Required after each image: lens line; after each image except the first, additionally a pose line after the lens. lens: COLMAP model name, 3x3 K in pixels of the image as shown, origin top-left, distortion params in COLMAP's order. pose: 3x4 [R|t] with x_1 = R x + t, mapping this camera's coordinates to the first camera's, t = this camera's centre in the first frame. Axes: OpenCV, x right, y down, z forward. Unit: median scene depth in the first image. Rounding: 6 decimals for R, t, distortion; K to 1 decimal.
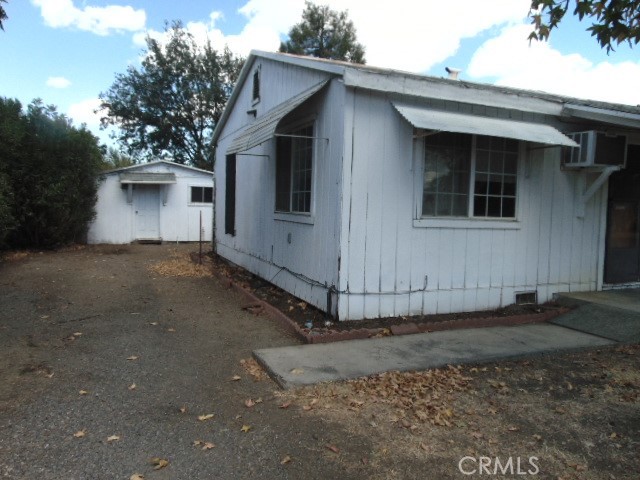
lens RADIAL K [[482.7, 0, 320.0], [0, 482.7, 240.0], [0, 0, 1]] dist [-0.033293, 0.074613]
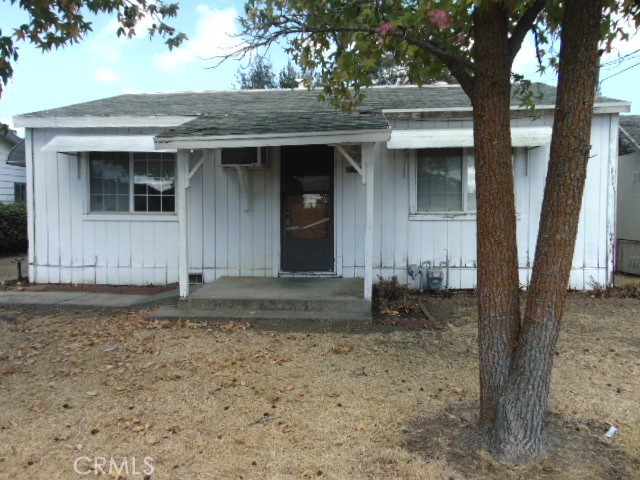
lens RADIAL K [[482.7, 0, 320.0], [0, 482.7, 240.0], [0, 0, 1]] dist [-0.033293, 0.074613]
pose [[0.879899, 0.010822, -0.475038, 1.449569], [-0.009434, 0.999941, 0.005307, 0.016812], [0.475068, -0.000188, 0.879949, 0.098496]]
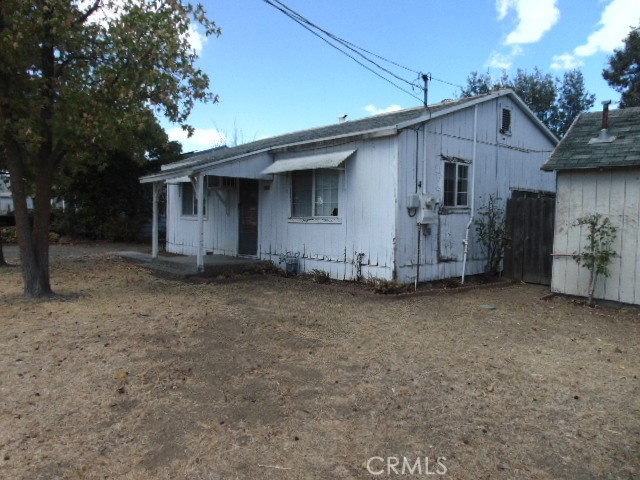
lens RADIAL K [[482.7, 0, 320.0], [0, 482.7, 240.0], [0, 0, 1]] dist [-0.033293, 0.074613]
pose [[0.292182, 0.028015, -0.955952, 2.864570], [-0.068998, 0.997584, 0.008146, 0.010931], [0.953871, 0.063579, 0.293409, 0.950856]]
